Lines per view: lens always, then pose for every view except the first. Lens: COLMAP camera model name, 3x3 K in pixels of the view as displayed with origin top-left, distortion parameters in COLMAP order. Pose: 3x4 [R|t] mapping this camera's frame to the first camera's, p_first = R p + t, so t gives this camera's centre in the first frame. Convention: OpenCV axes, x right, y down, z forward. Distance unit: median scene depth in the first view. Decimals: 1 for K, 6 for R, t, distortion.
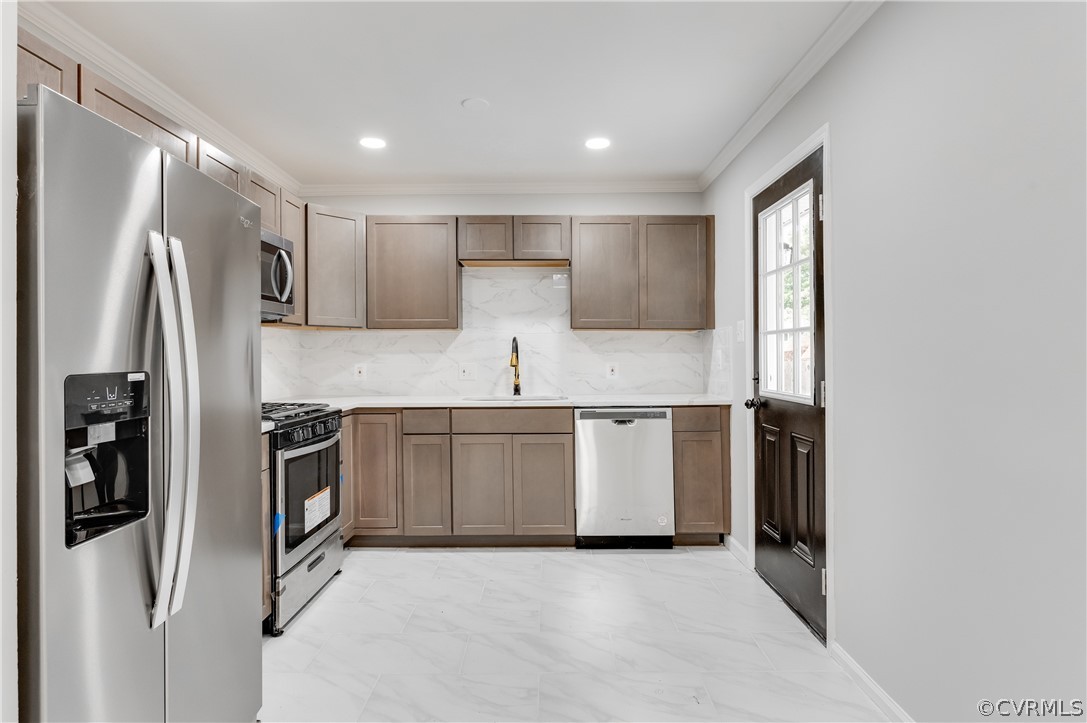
lens RADIAL K [[596.3, 0, 542.4], [0, 596.3, 358.2], [0, 0, 1]] dist [-0.003824, -0.001031]
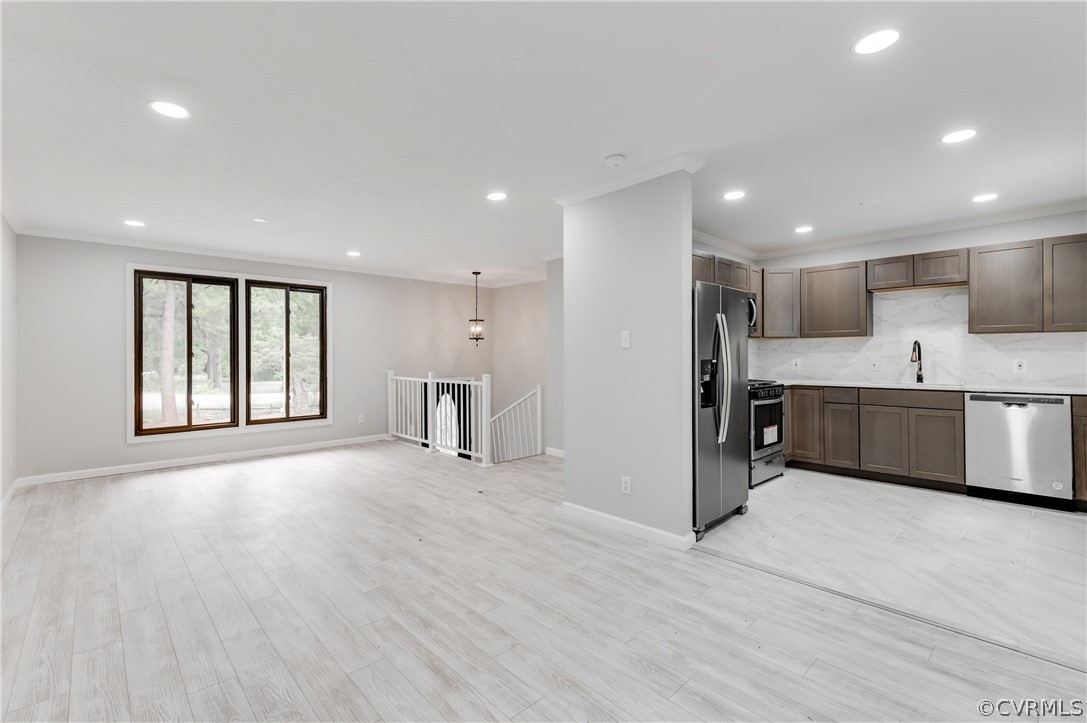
lens RADIAL K [[479.2, 0, 539.5], [0, 479.2, 357.1], [0, 0, 1]] dist [0.002727, -0.000536]
pose [[0.698847, 0.001579, -0.715270, 0.157433], [-0.000698, 0.999999, 0.001526, 0.002403], [0.715271, -0.000568, 0.698847, -0.465114]]
